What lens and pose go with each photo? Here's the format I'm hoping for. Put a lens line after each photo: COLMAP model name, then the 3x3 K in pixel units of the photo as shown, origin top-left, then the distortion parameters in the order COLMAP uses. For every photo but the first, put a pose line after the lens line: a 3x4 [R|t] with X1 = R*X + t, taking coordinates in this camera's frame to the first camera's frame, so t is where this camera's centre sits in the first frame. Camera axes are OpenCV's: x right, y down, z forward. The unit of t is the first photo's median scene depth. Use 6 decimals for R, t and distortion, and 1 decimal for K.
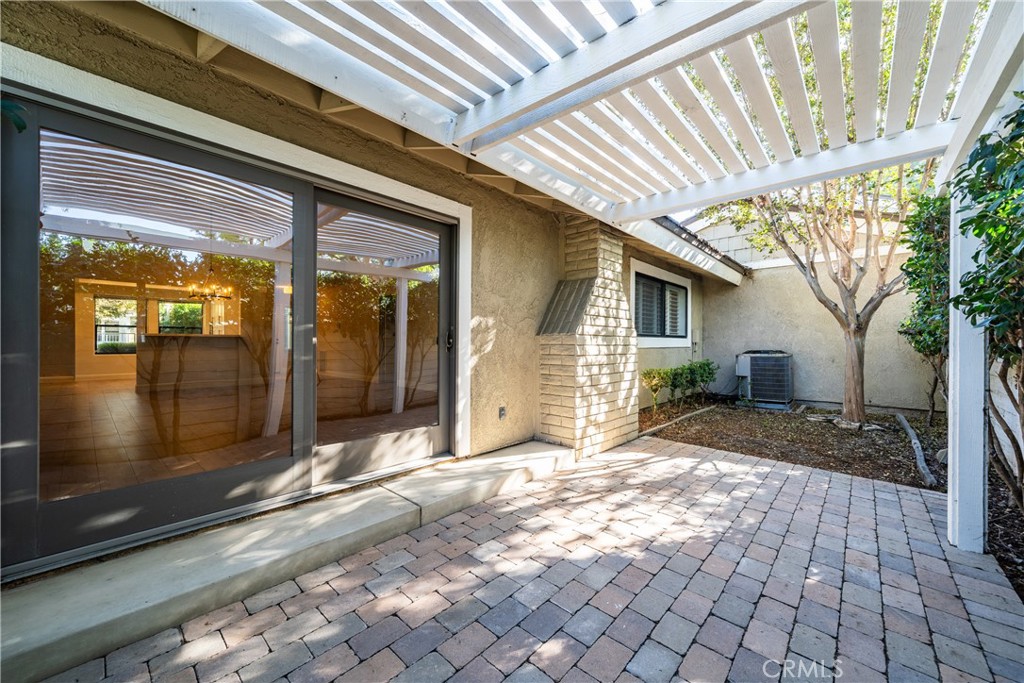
lens RADIAL K [[388.5, 0, 510.0], [0, 388.5, 342.0], [0, 0, 1]] dist [-0.001107, -0.000104]
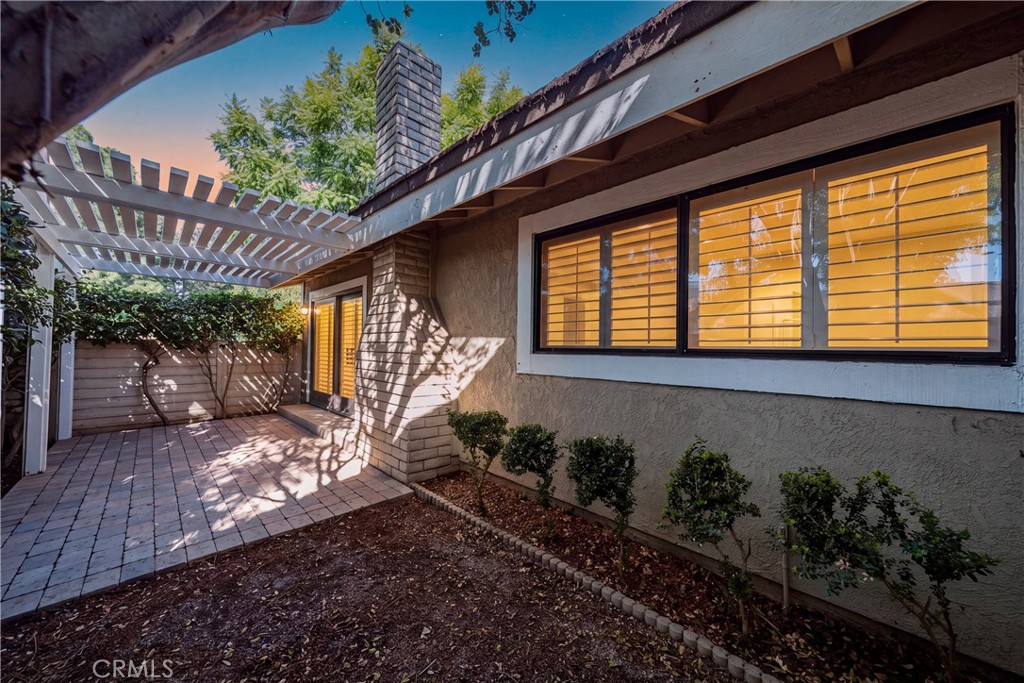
lens RADIAL K [[363.9, 0, 512.1], [0, 363.9, 344.8], [0, 0, 1]] dist [-0.000077, 0.000032]
pose [[-0.047891, -0.019183, -0.998668, 1.342459], [-0.019087, 0.999651, -0.018287, -0.025756], [0.998670, 0.018186, -0.048241, 1.591951]]
